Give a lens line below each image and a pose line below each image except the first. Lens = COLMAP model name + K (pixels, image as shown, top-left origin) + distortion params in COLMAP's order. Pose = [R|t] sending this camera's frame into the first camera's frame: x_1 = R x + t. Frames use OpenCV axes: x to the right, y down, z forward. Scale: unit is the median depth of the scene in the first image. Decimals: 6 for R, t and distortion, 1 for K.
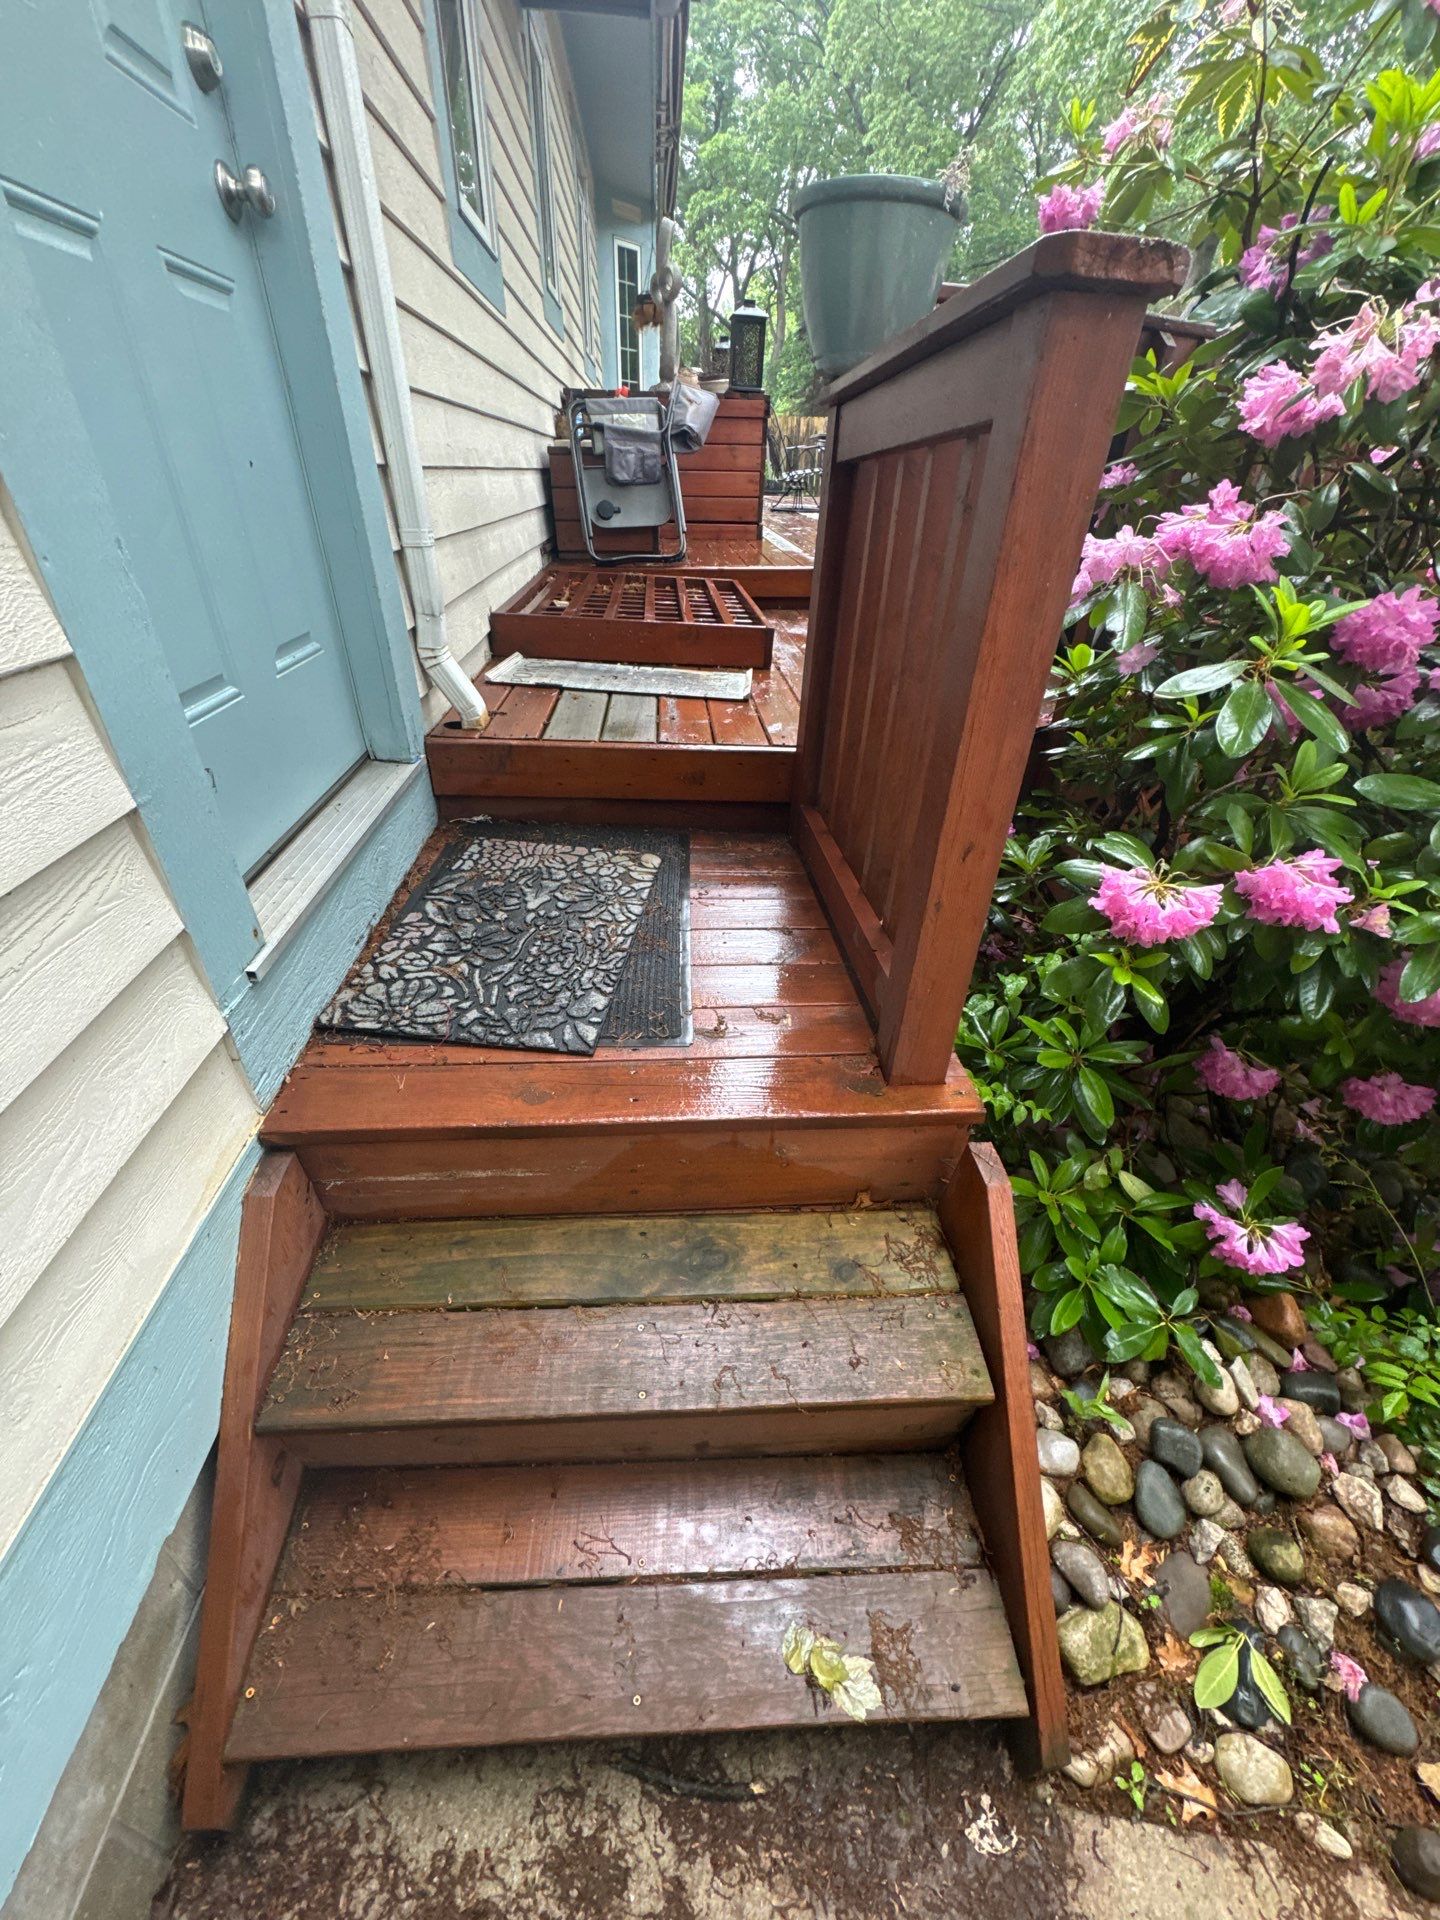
lens RADIAL K [[760.3, 0, 720.0], [0, 760.3, 963.0], [0, 0, 1]] dist [-0.001758, 0.000092]
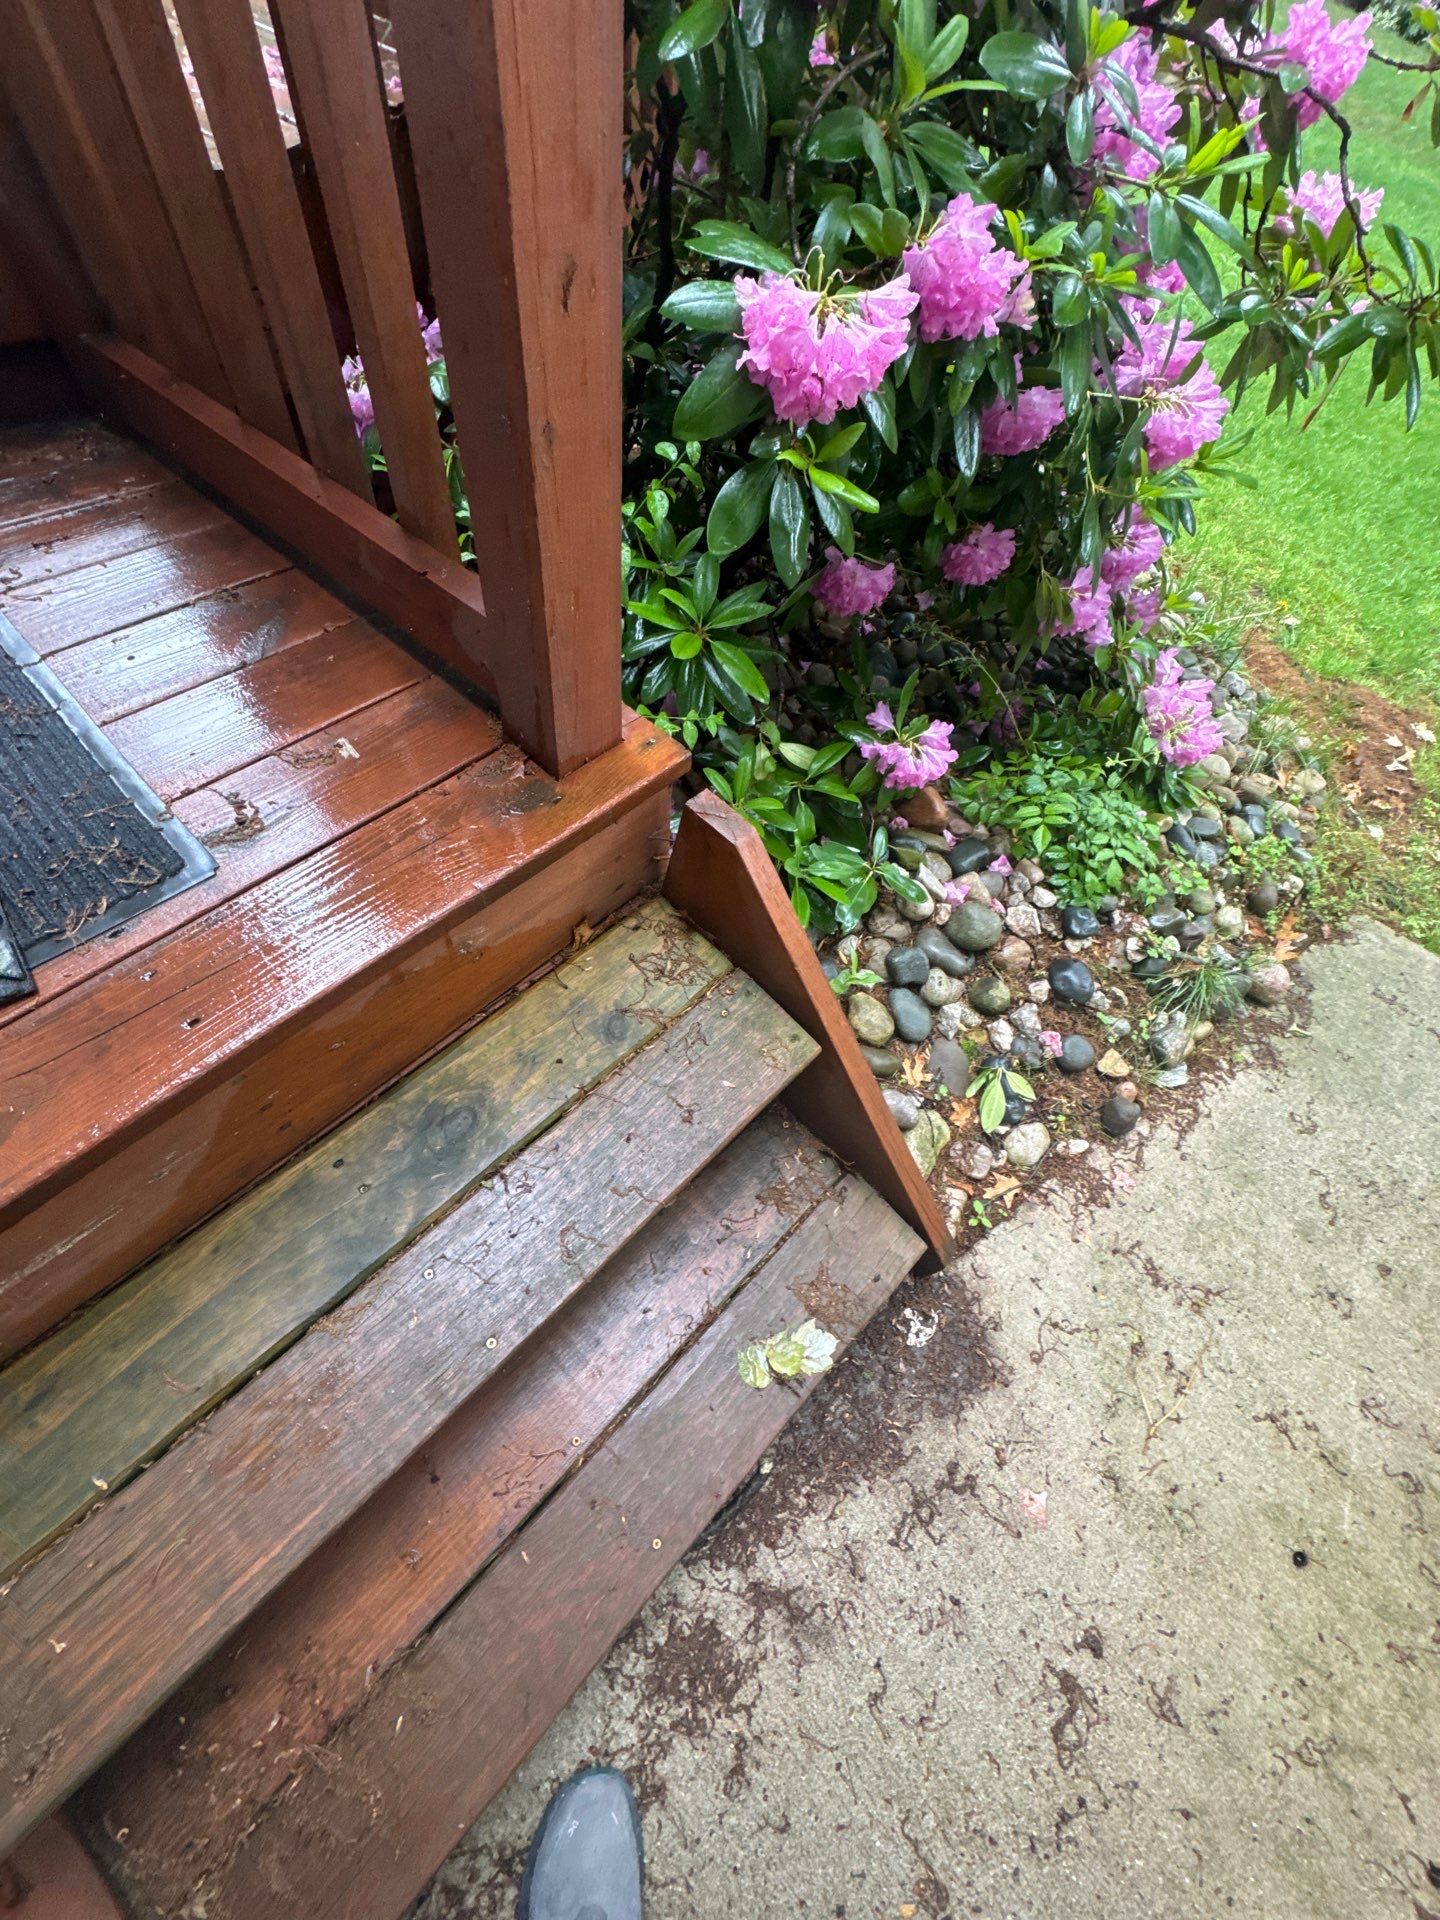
lens RADIAL K [[760.3, 0, 720.0], [0, 760.3, 963.0], [0, 0, 1]] dist [-0.001758, 0.000092]
pose [[0.730445, -0.548623, 0.406772, -0.035789], [0.295989, 0.791044, 0.535388, -0.027815], [-0.615500, -0.270672, 0.740200, 0.394910]]
